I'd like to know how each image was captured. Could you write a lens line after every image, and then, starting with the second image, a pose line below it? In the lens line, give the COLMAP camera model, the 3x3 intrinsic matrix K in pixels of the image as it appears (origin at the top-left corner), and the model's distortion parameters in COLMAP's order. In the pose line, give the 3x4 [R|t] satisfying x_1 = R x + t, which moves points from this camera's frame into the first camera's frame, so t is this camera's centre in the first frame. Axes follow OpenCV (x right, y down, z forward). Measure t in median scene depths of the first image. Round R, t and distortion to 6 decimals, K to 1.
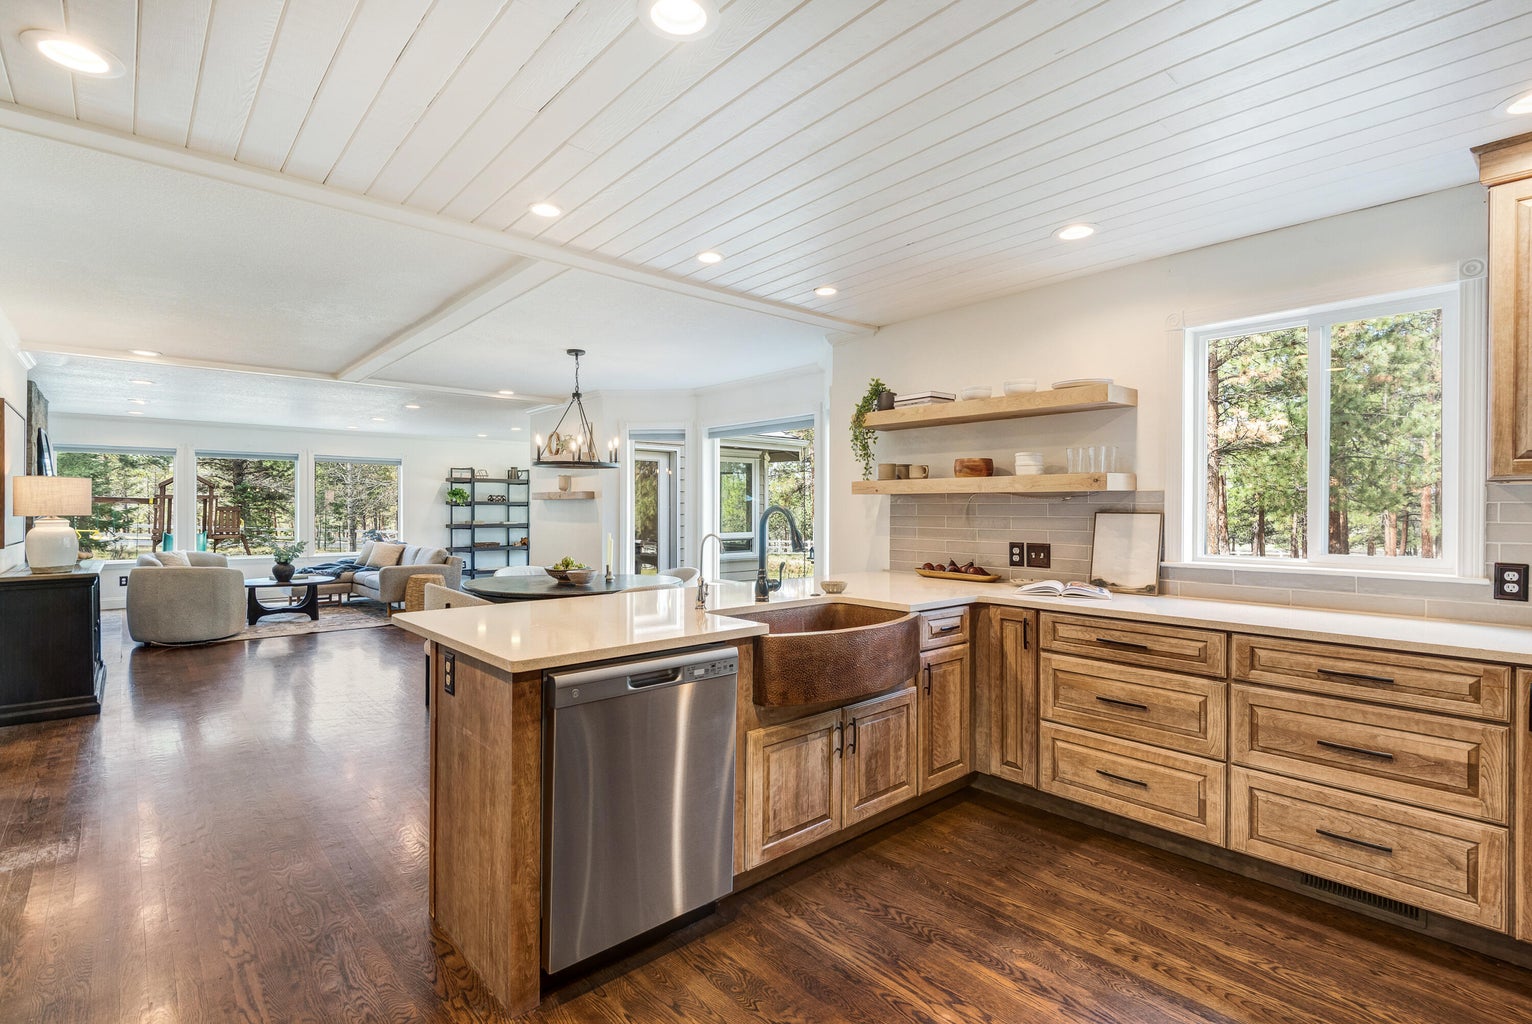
lens RADIAL K [[711.2, 0, 766.5], [0, 711.2, 509.6], [0, 0, 1]] dist [0.016806, -0.000478]
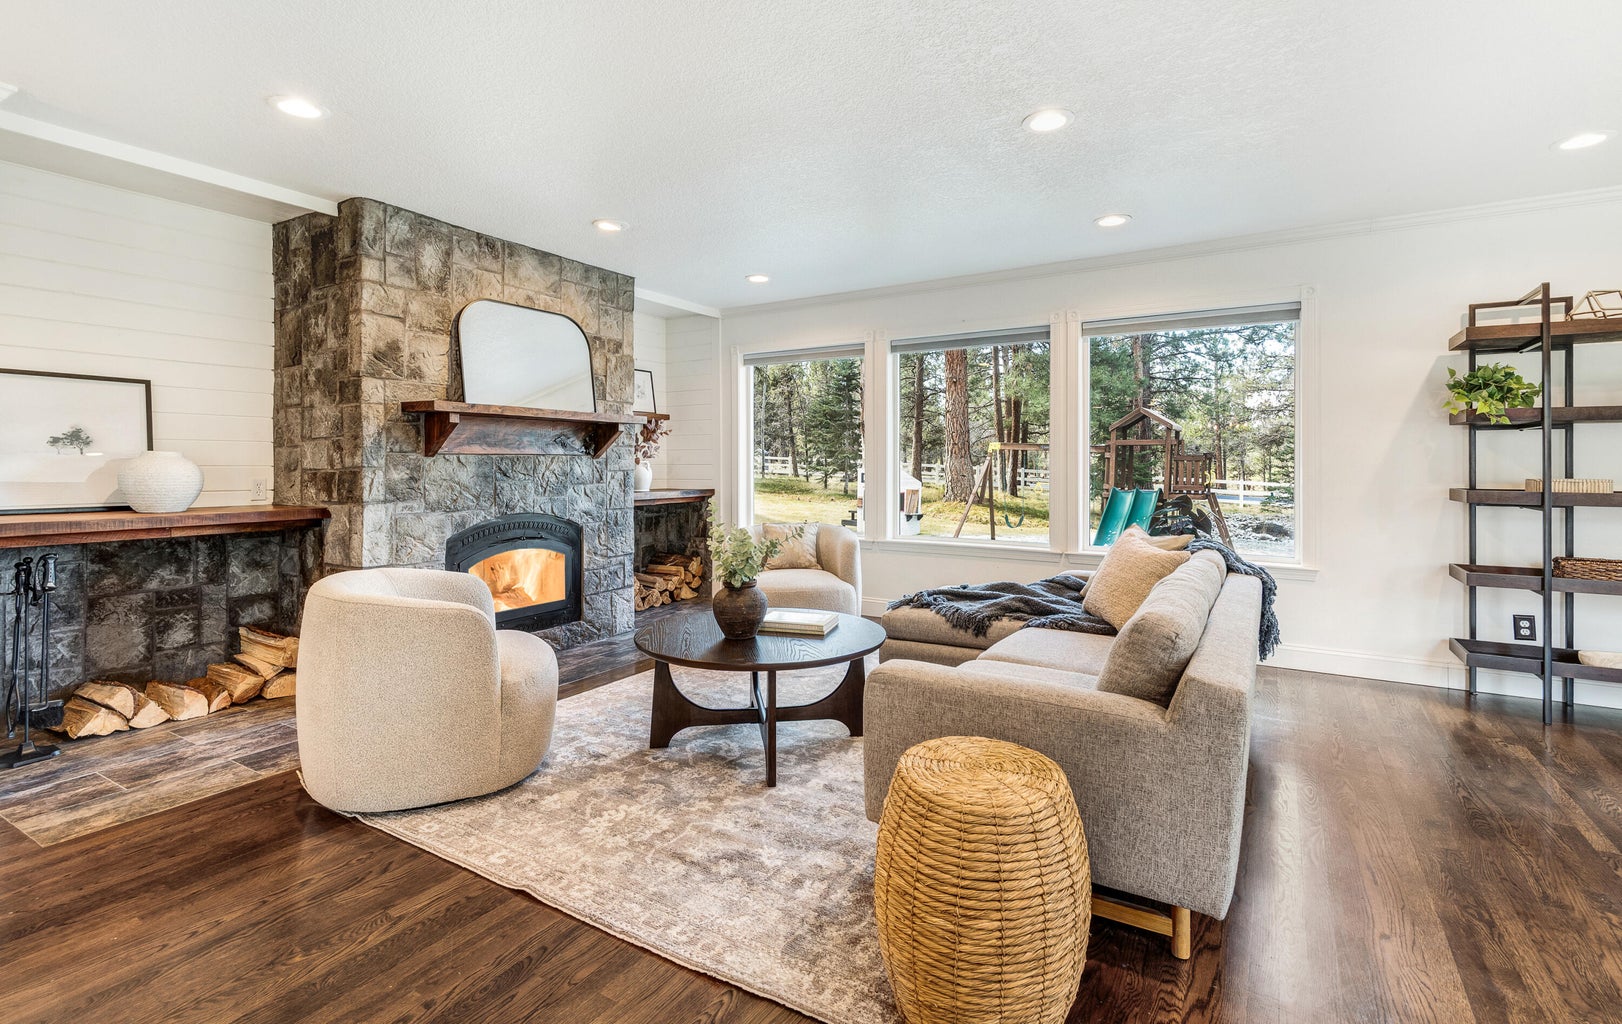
lens RADIAL K [[757.4, 0, 844.6], [0, 757.4, 465.2], [0, 0, 1]] dist [-0.011577, -0.001468]
pose [[0.304790, 0.007418, -0.952391, -0.217444], [-0.006052, 0.999965, 0.005851, 0.010171], [0.952400, 0.003980, 0.304824, 0.645654]]
